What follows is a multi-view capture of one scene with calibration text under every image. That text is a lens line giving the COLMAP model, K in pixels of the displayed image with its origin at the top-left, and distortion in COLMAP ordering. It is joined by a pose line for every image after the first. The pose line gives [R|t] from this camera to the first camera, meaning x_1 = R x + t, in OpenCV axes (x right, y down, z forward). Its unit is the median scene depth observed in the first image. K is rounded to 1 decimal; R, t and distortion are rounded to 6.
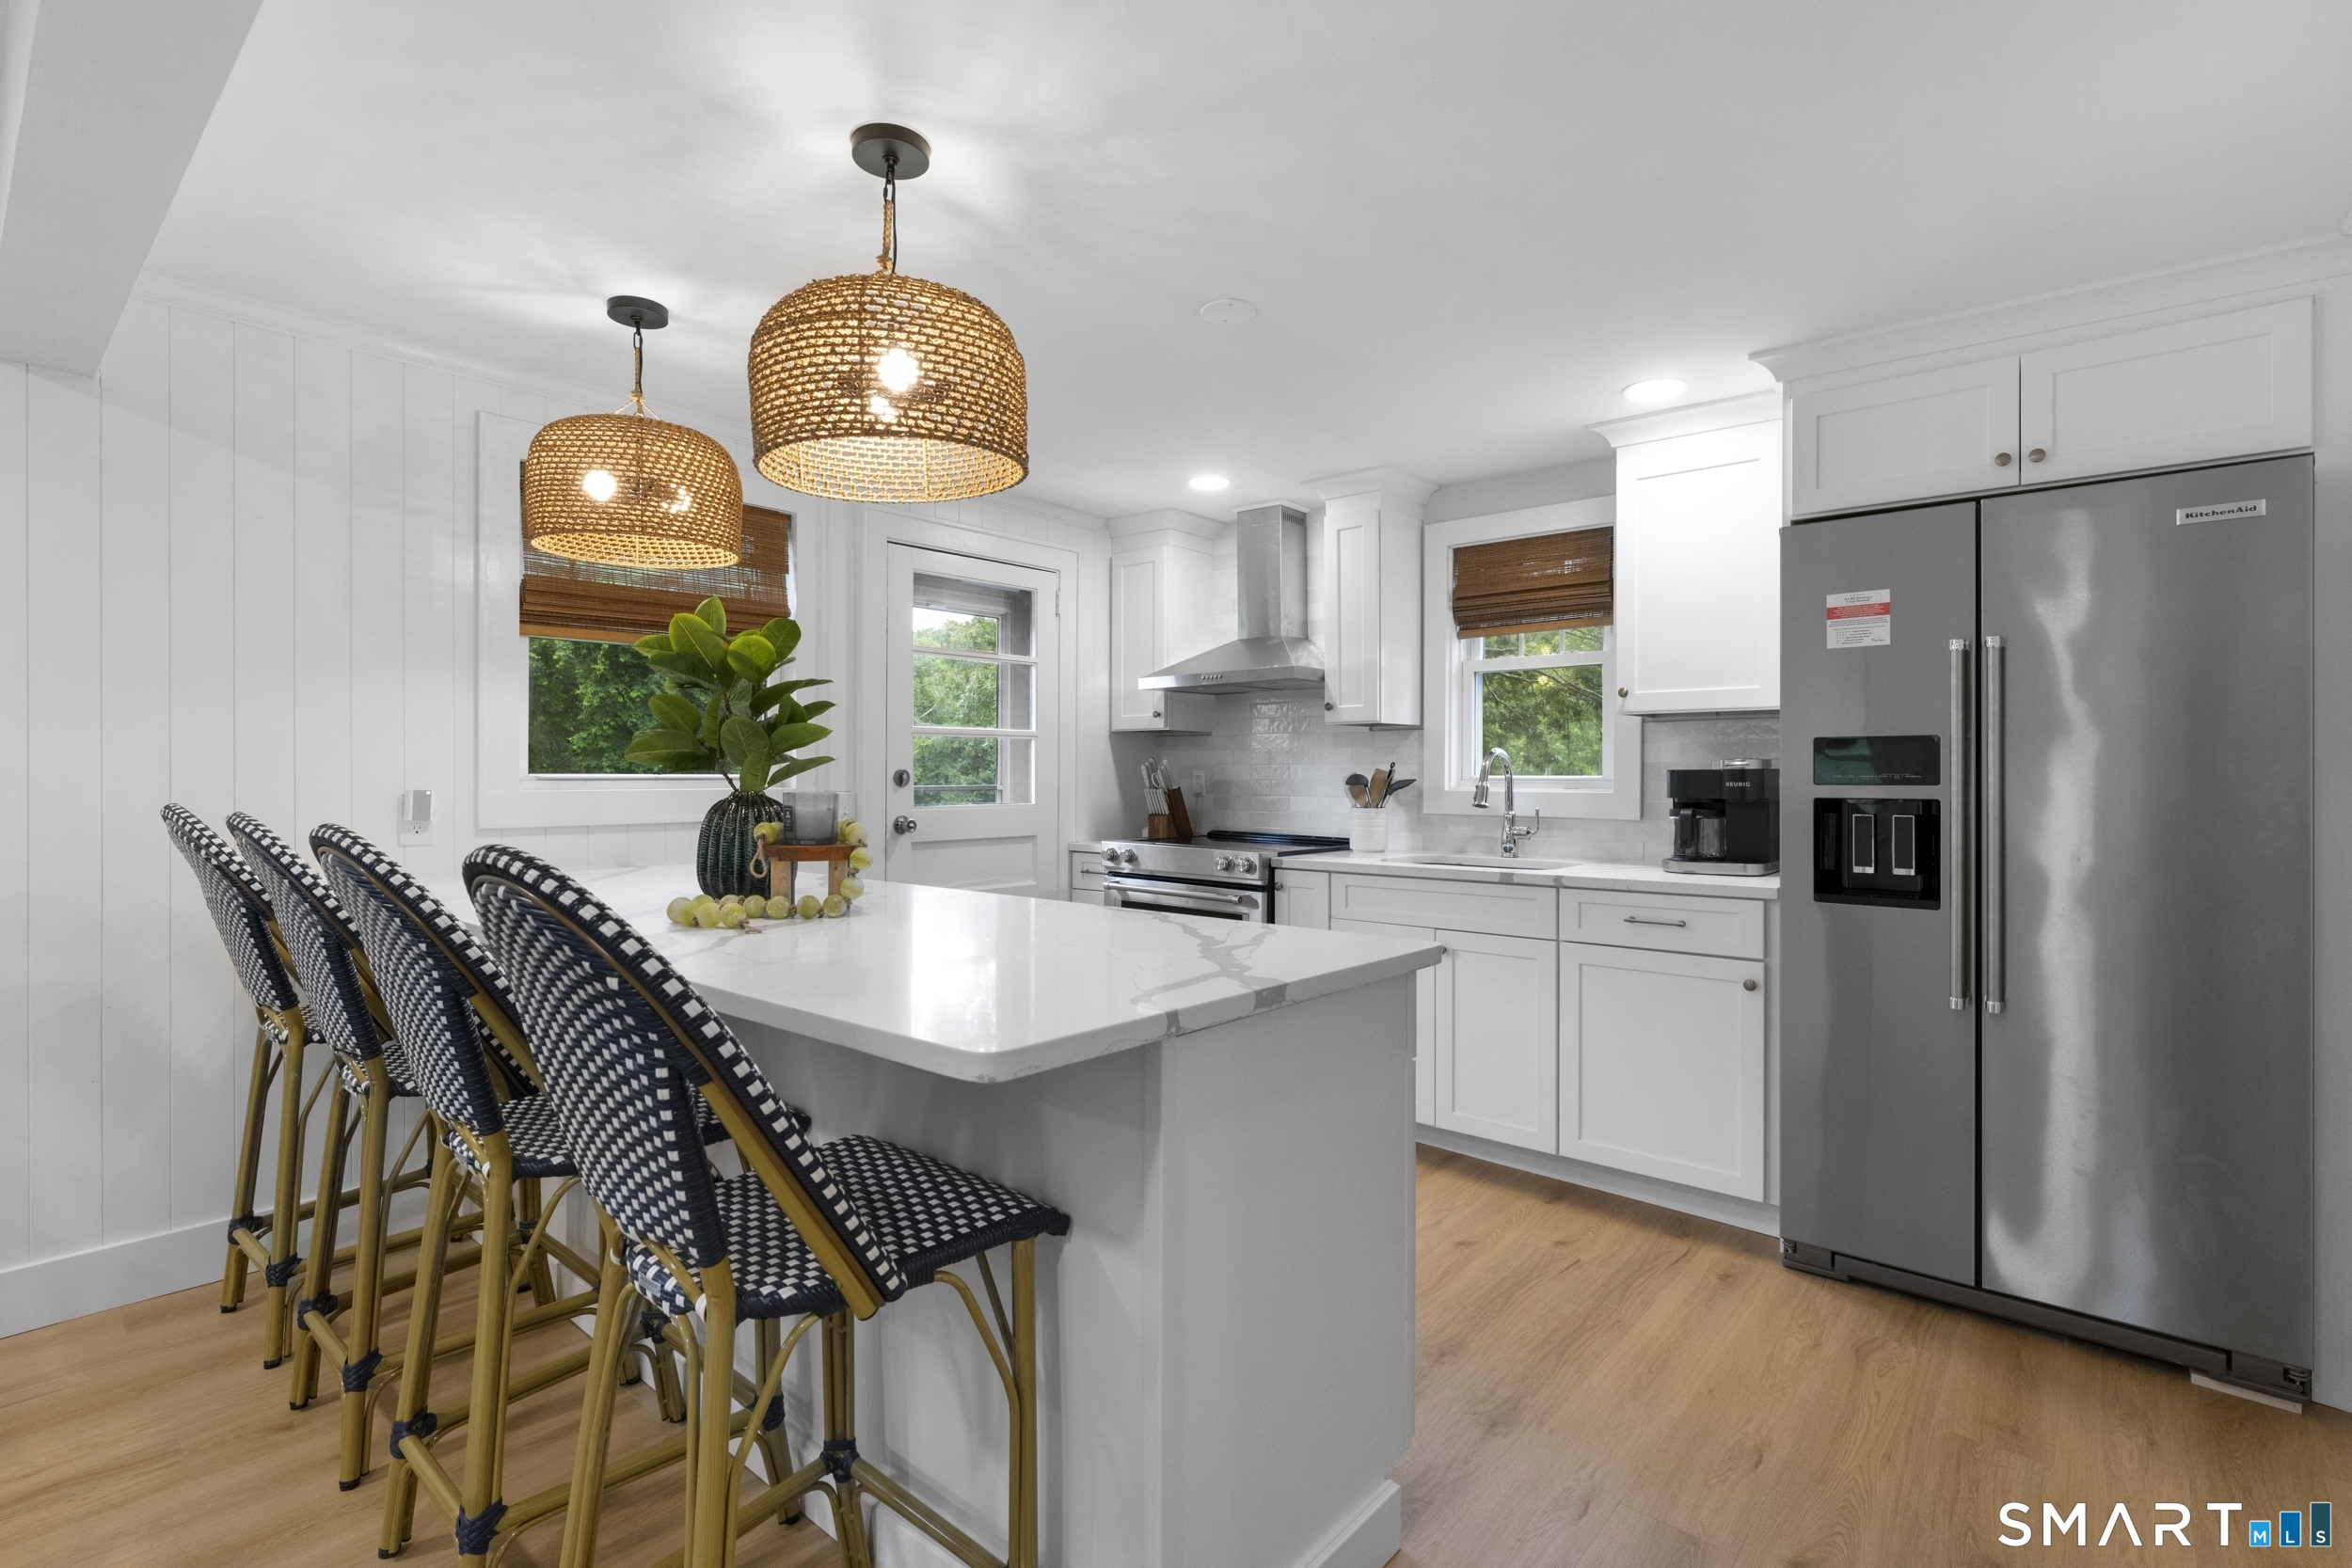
lens RADIAL K [[1097.7, 0, 1162.4], [0, 1097.7, 773.5], [0, 0, 1]] dist [-0.003001, -0.000931]
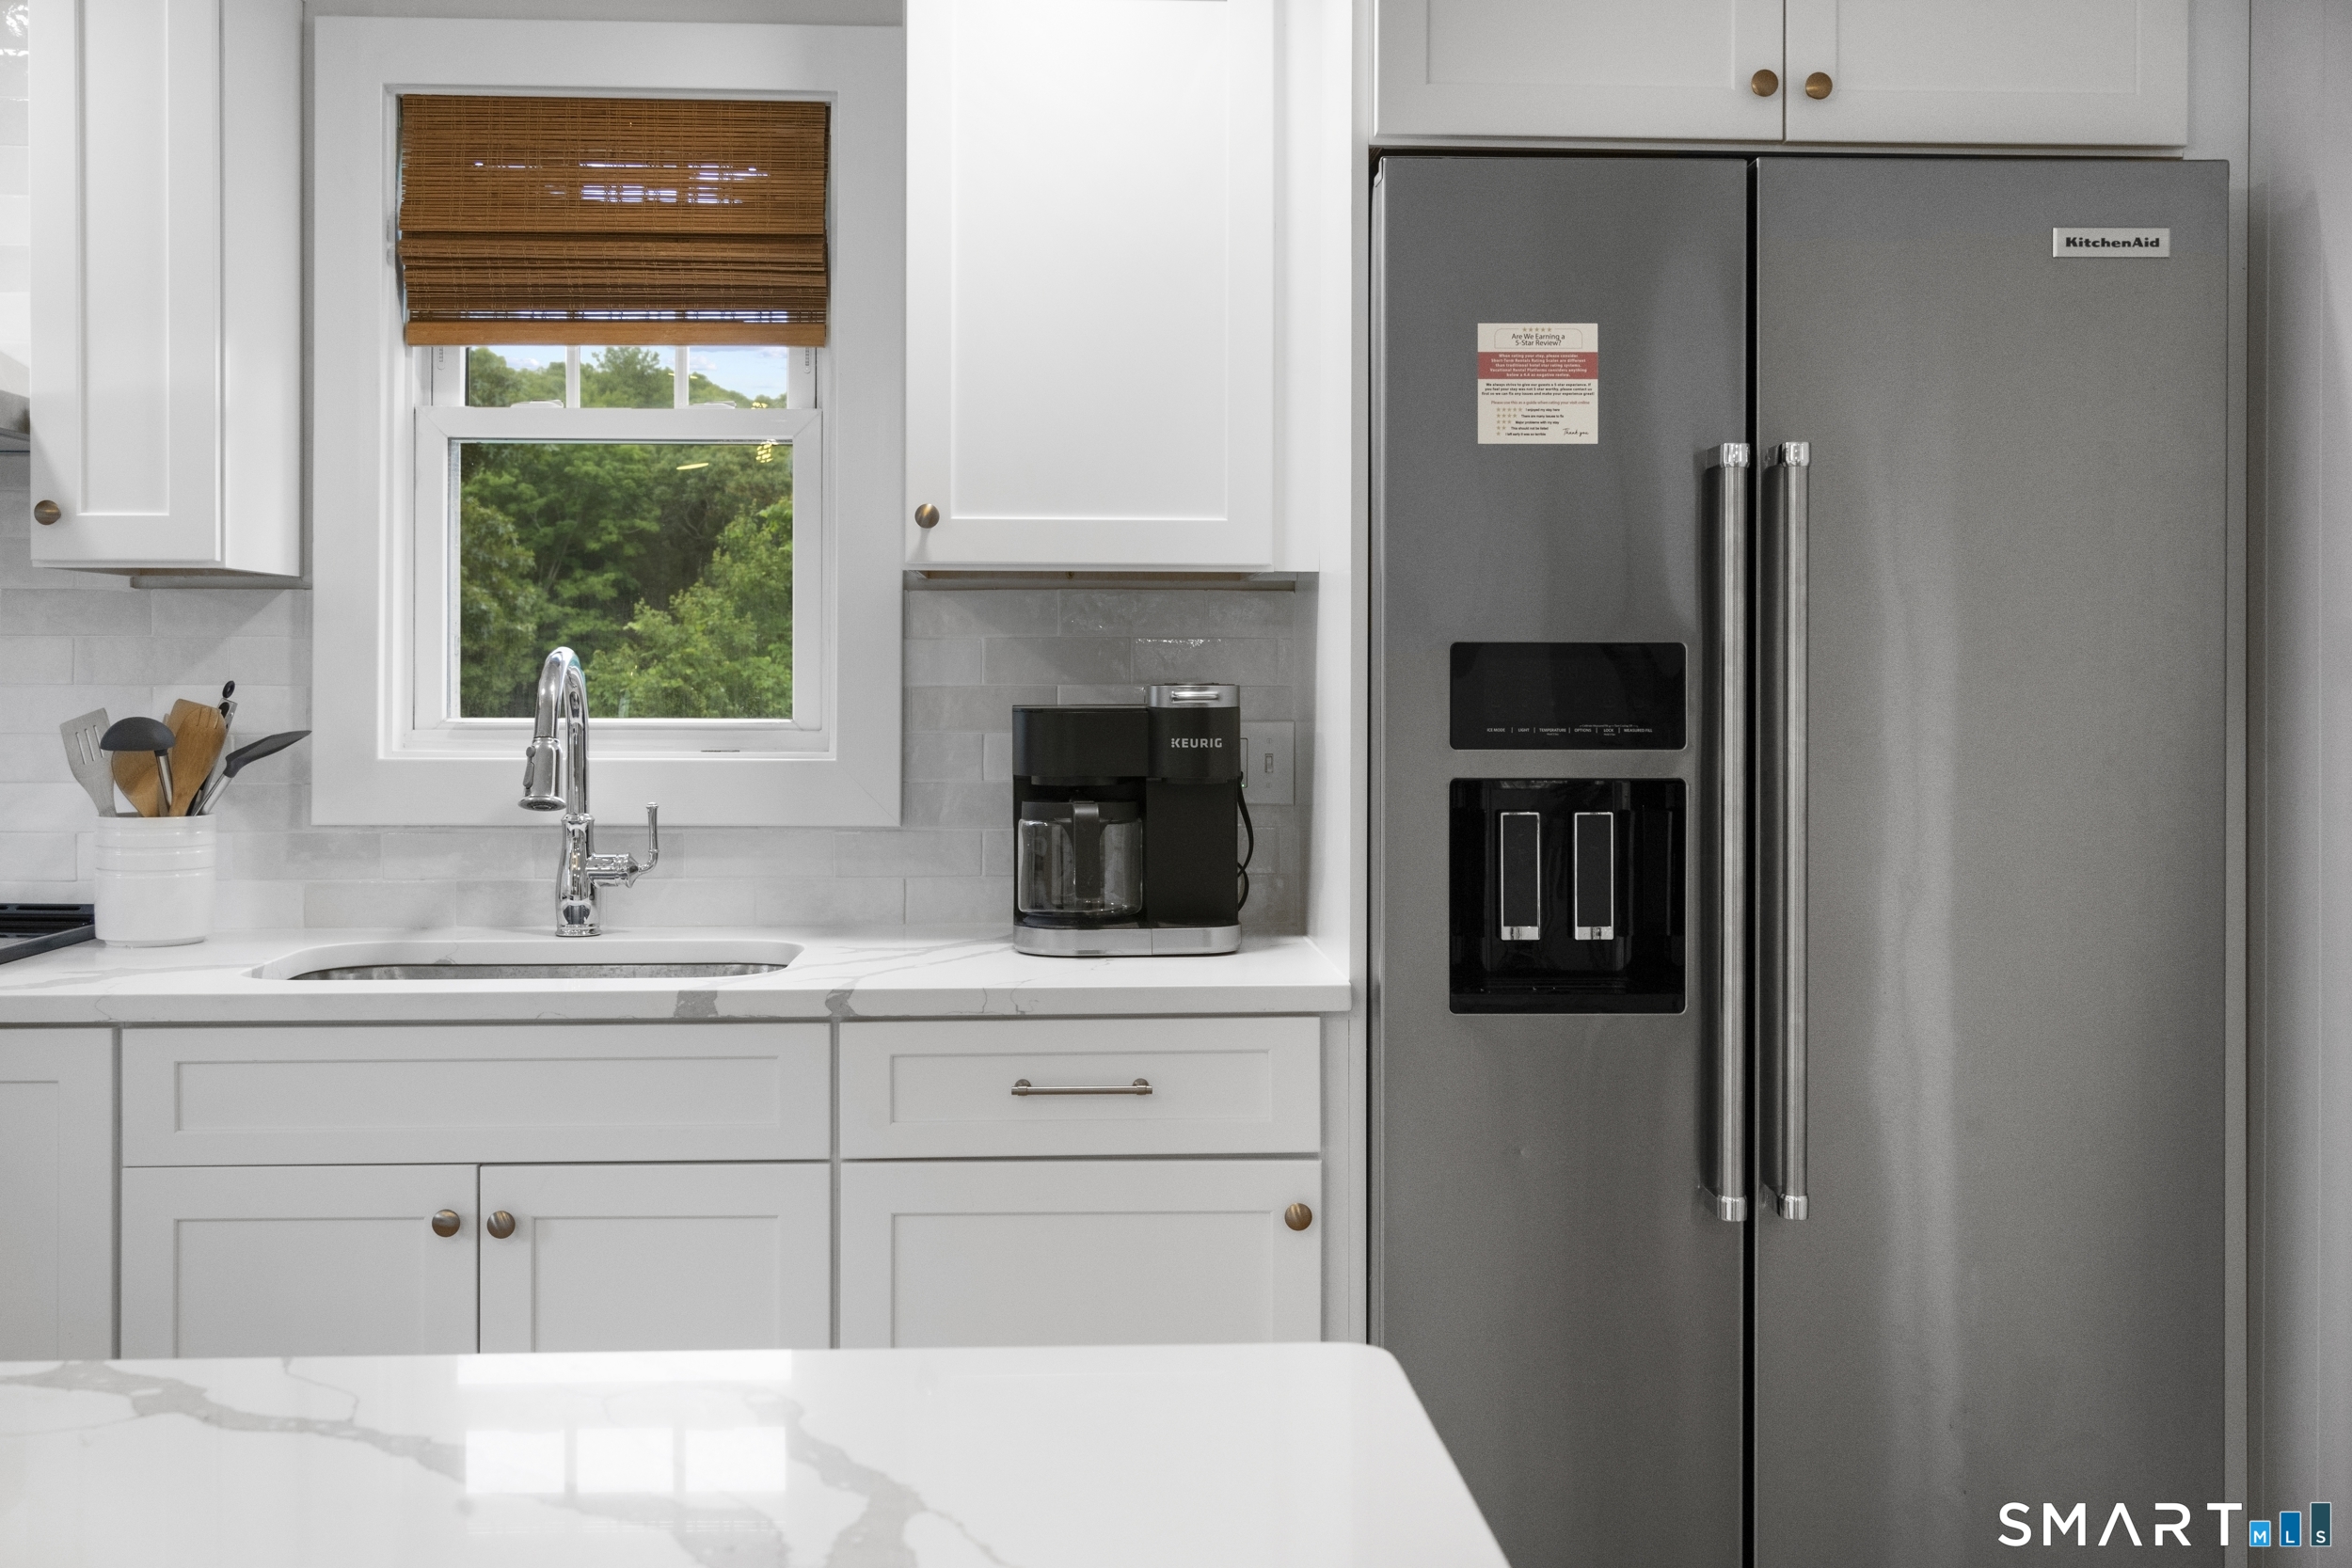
lens RADIAL K [[2399.9, 0, 1165.5], [0, 2399.9, 686.6], [0, 0, 1]] dist [0.003813, 0.000000]
pose [[0.720278, -0.000101, 0.693686, -0.128016], [-0.002150, 0.999995, 0.002377, -0.013541], [-0.693682, -0.003204, 0.720274, 0.303935]]
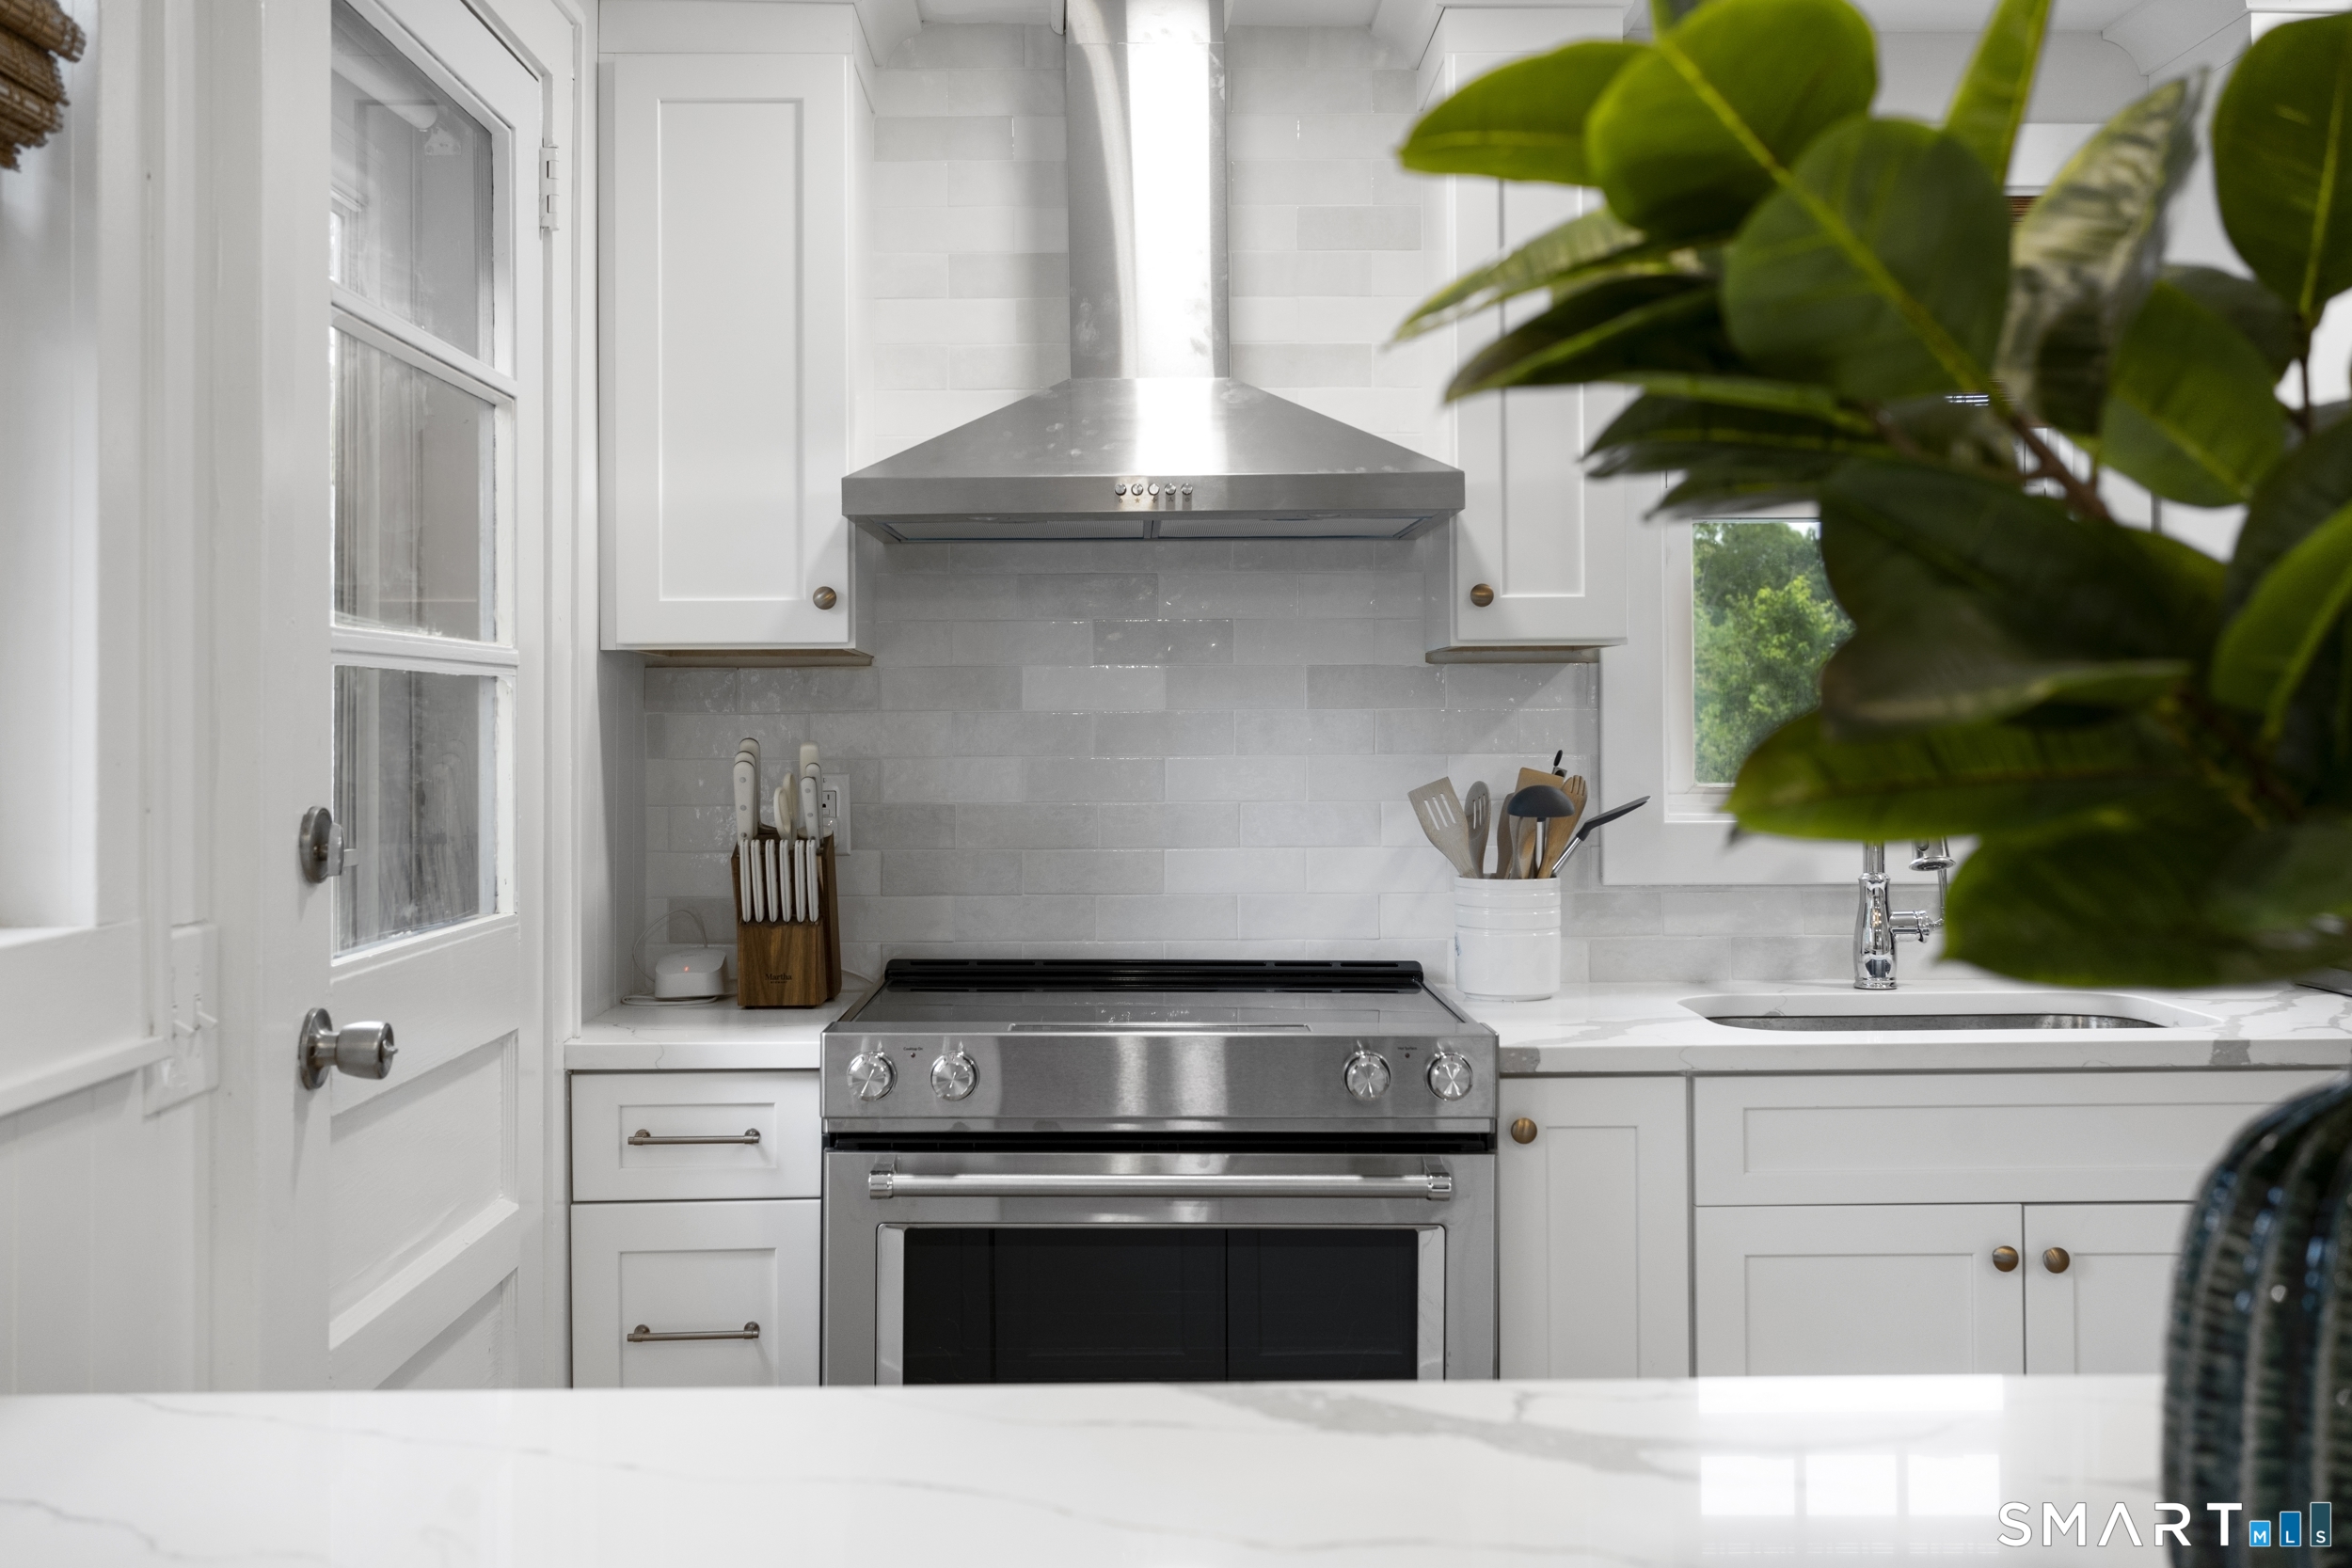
lens RADIAL K [[2399.9, 0, 1177.6], [0, 2399.9, 721.8], [0, 0, 1]] dist [0.003813, 0.000000]
pose [[0.742345, -0.002833, 0.670012, -0.527171], [0.005970, 0.999979, -0.002387, -0.023124], [-0.669992, 0.005772, 0.742346, 0.598270]]
